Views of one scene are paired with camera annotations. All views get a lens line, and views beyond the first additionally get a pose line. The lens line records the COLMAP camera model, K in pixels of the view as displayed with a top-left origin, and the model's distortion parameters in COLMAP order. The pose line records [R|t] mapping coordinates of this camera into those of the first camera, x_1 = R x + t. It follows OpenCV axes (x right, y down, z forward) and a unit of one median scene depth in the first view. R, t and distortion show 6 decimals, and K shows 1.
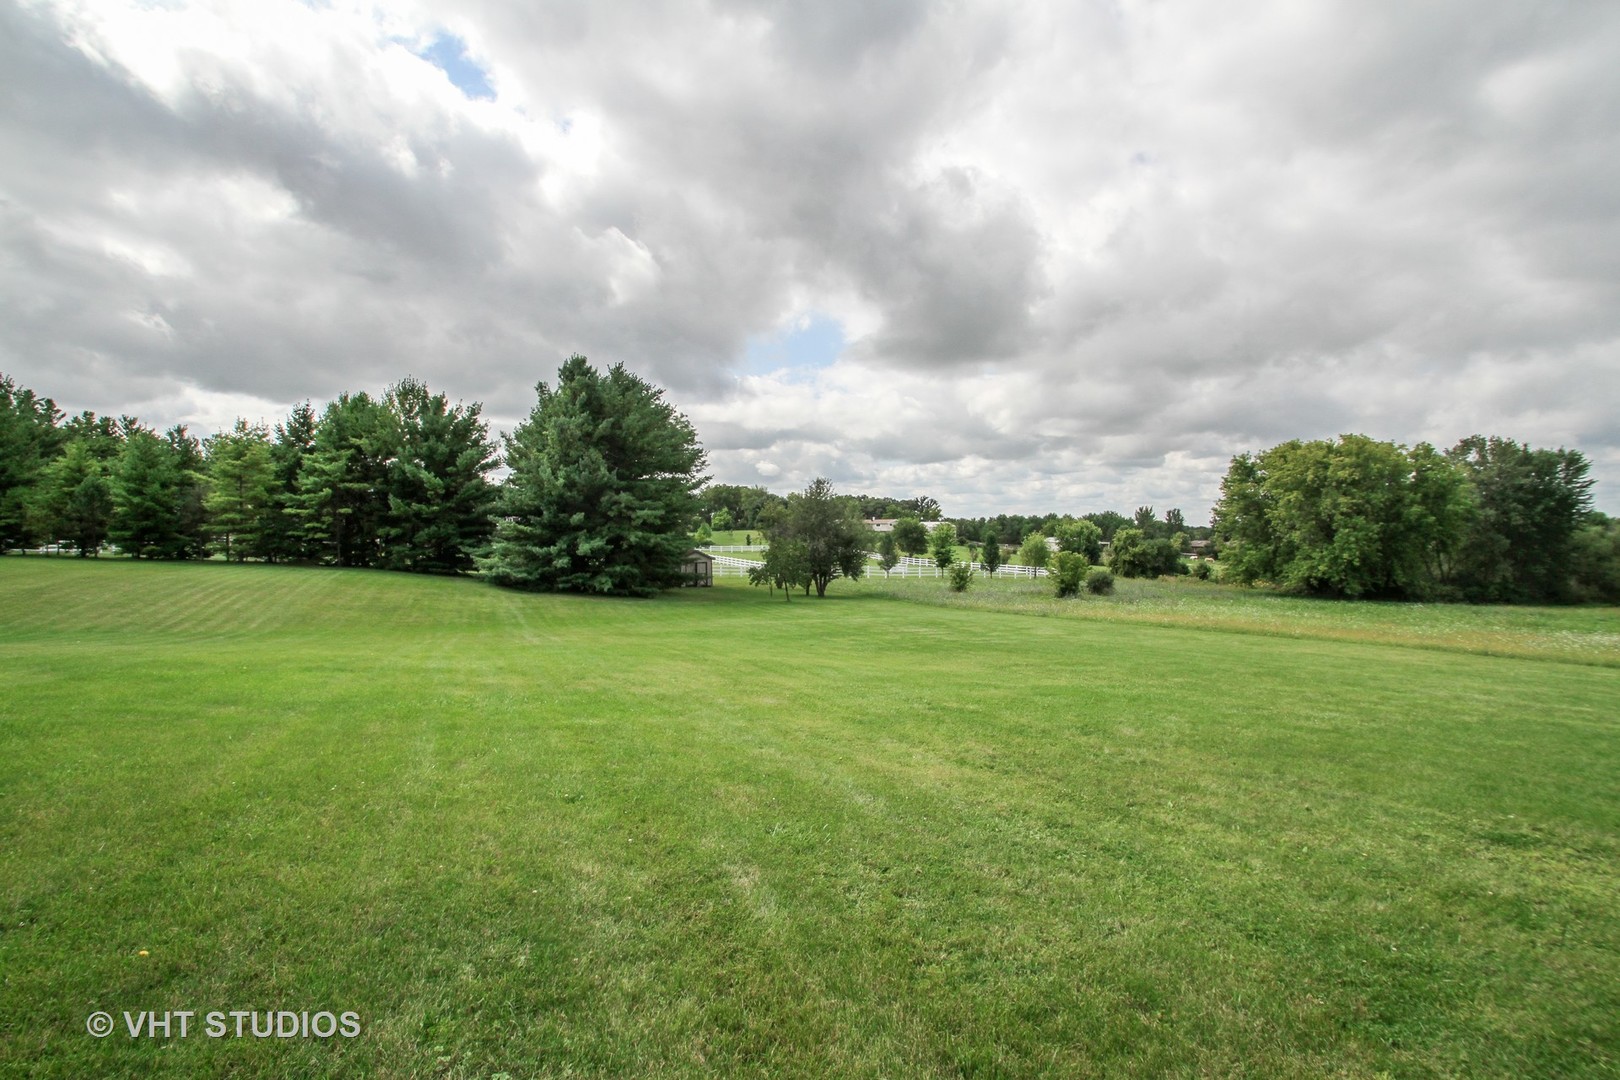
lens RADIAL K [[751.1, 0, 802.1], [0, 751.1, 532.4], [0, 0, 1]] dist [-0.002176, -0.000926]
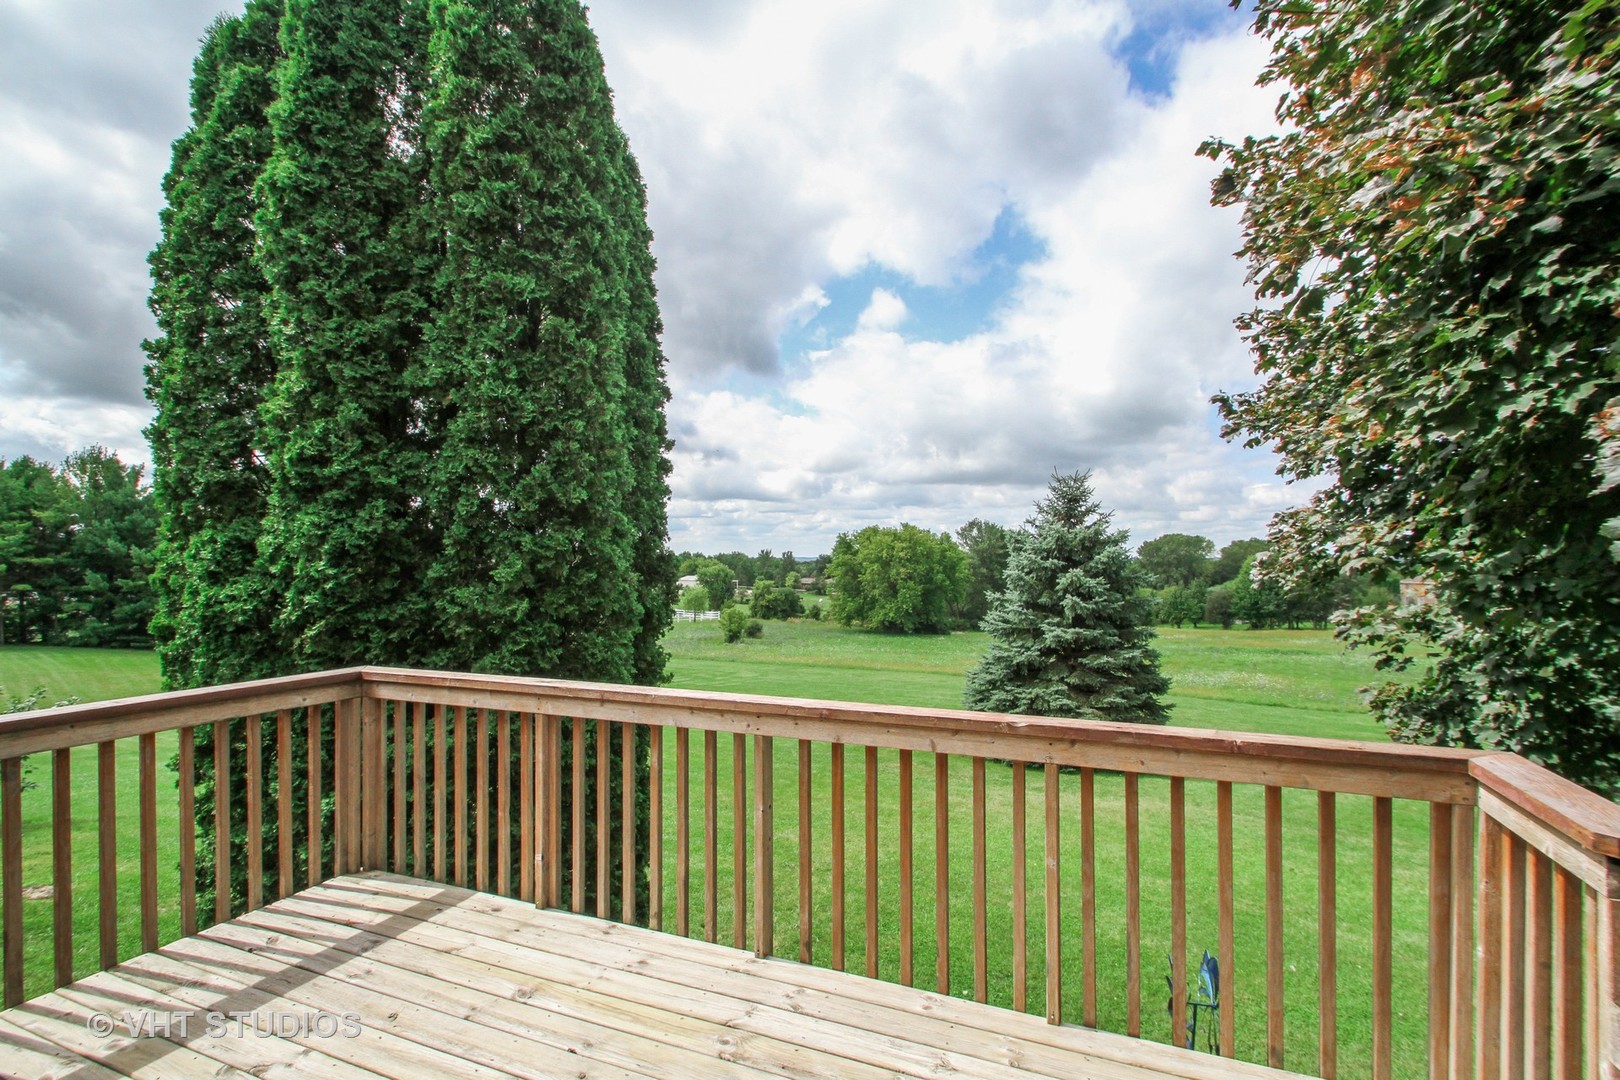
lens RADIAL K [[751.1, 0, 809.7], [0, 751.1, 555.2], [0, 0, 1]] dist [-0.002176, -0.000926]
pose [[0.880184, 0.008012, 0.474565, -0.160762], [-0.002219, 0.999916, -0.012765, -0.050318], [-0.474628, 0.010183, 0.880128, -0.242212]]
